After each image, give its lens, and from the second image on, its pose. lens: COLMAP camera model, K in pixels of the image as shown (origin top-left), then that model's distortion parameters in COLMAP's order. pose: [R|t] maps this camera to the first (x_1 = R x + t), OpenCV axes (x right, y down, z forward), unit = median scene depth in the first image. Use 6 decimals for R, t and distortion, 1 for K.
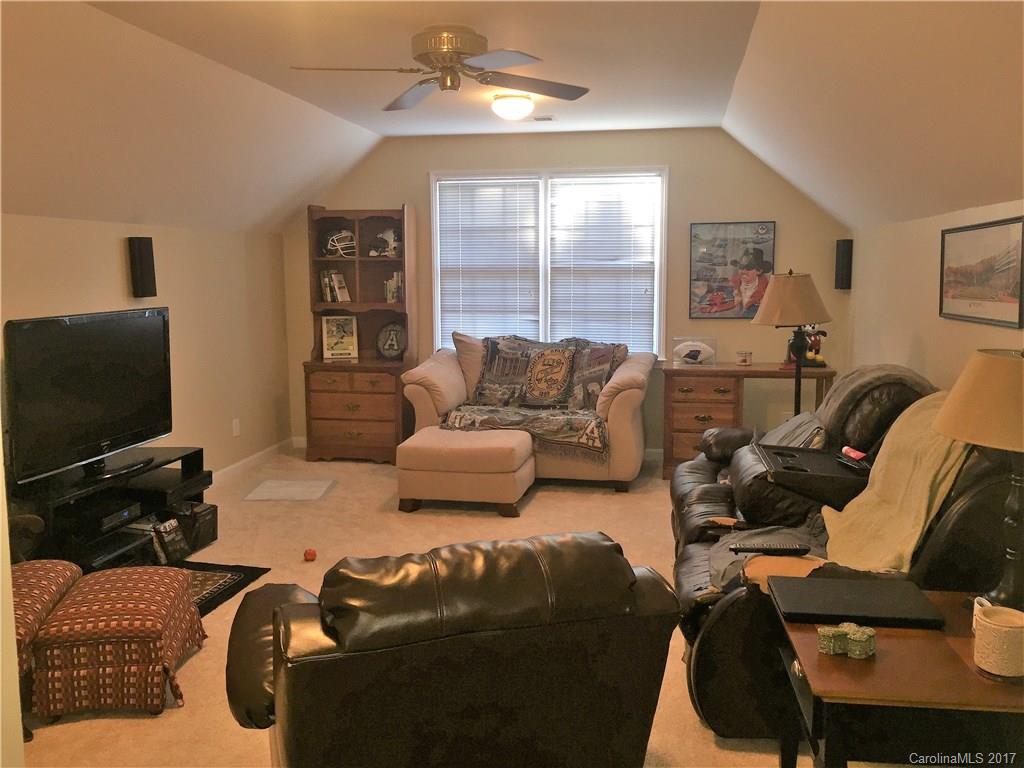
lens RADIAL K [[872.9, 0, 515.3], [0, 872.9, 381.5], [0, 0, 1]] dist [0.067745, -0.093961]
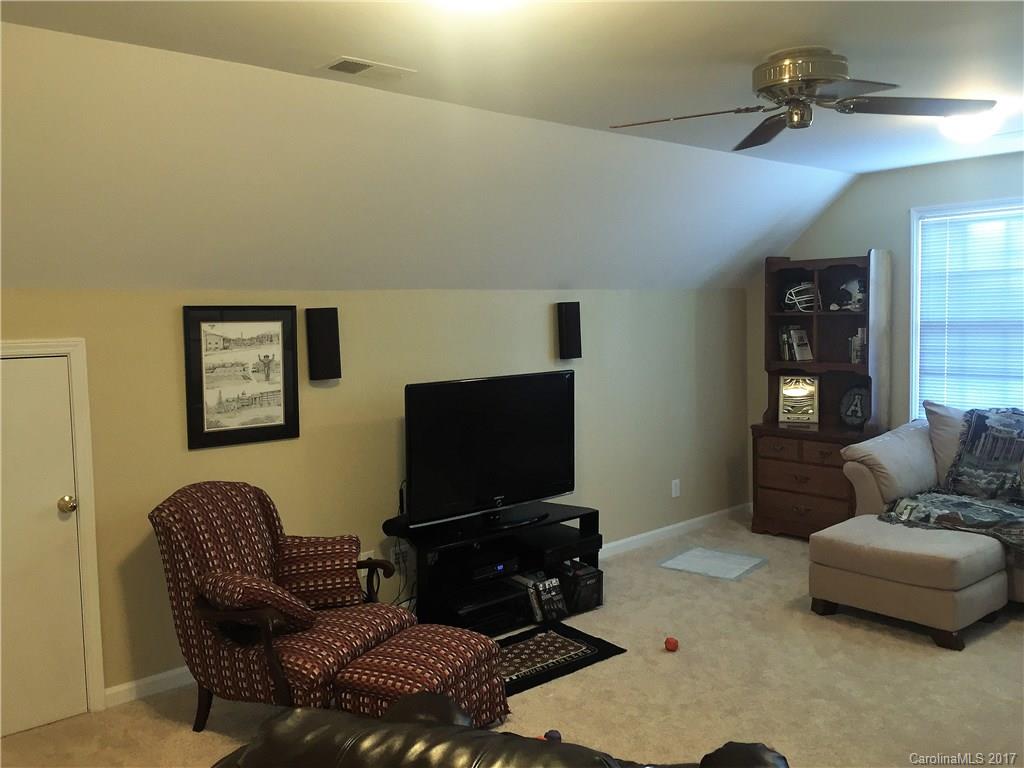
lens RADIAL K [[872.9, 0, 512.2], [0, 872.9, 382.7], [0, 0, 1]] dist [0.067745, -0.093961]
pose [[0.787092, 0.034794, -0.615853, 0.144699], [-0.061766, 0.997836, -0.022566, -0.033466], [0.613735, 0.055800, 0.787538, 0.119926]]
